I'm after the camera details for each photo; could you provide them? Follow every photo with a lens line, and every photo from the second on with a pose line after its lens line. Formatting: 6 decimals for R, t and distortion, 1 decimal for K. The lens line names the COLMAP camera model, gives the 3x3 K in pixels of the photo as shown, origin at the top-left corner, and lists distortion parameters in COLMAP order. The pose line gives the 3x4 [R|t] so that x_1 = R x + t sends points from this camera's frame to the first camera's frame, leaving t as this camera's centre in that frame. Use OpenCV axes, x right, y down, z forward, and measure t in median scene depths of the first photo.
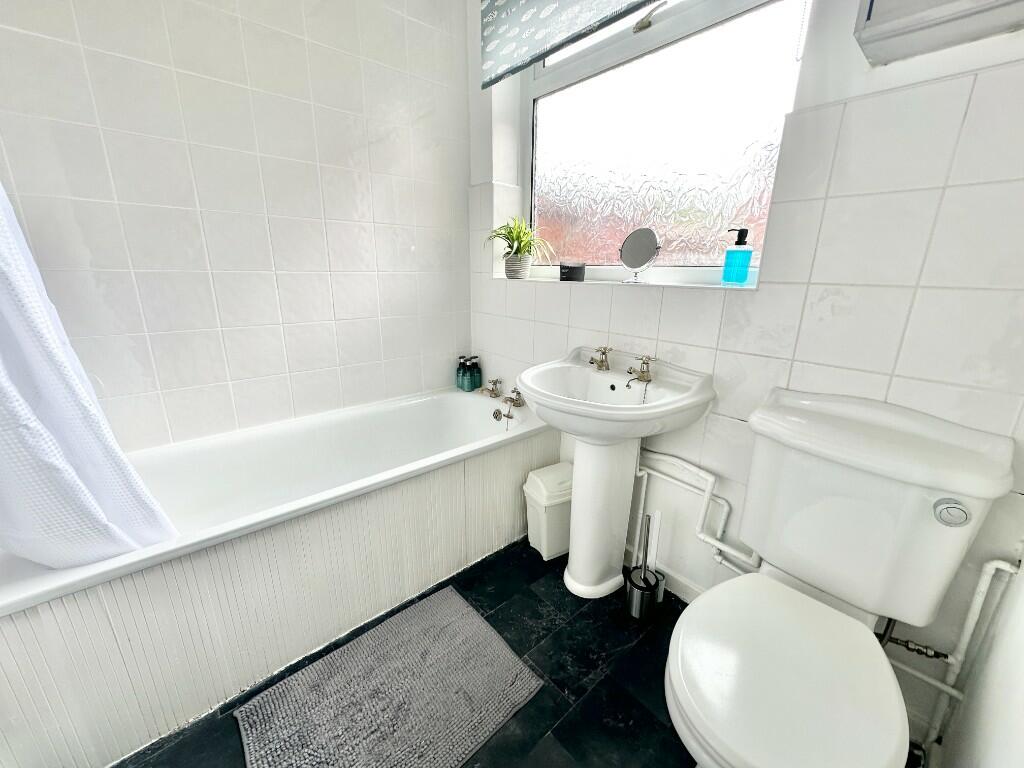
lens RADIAL K [[407.8, 0, 512.0], [0, 407.8, 384.0], [0, 0, 1]] dist [-0.001074, -0.000136]
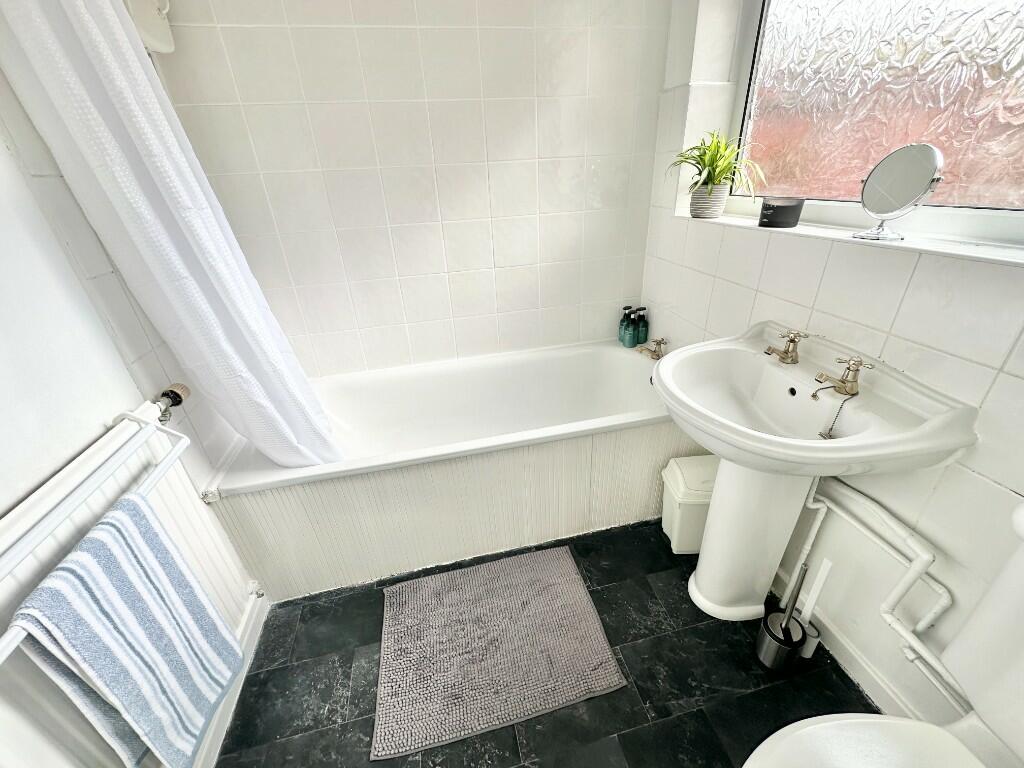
lens RADIAL K [[407.8, 0, 512.0], [0, 407.8, 384.0], [0, 0, 1]] dist [-0.001074, -0.000136]
pose [[0.876944, 0.167877, -0.450319, 0.123510], [-0.070705, 0.971878, 0.224621, -0.125086], [0.475363, -0.165140, 0.864152, 0.119723]]
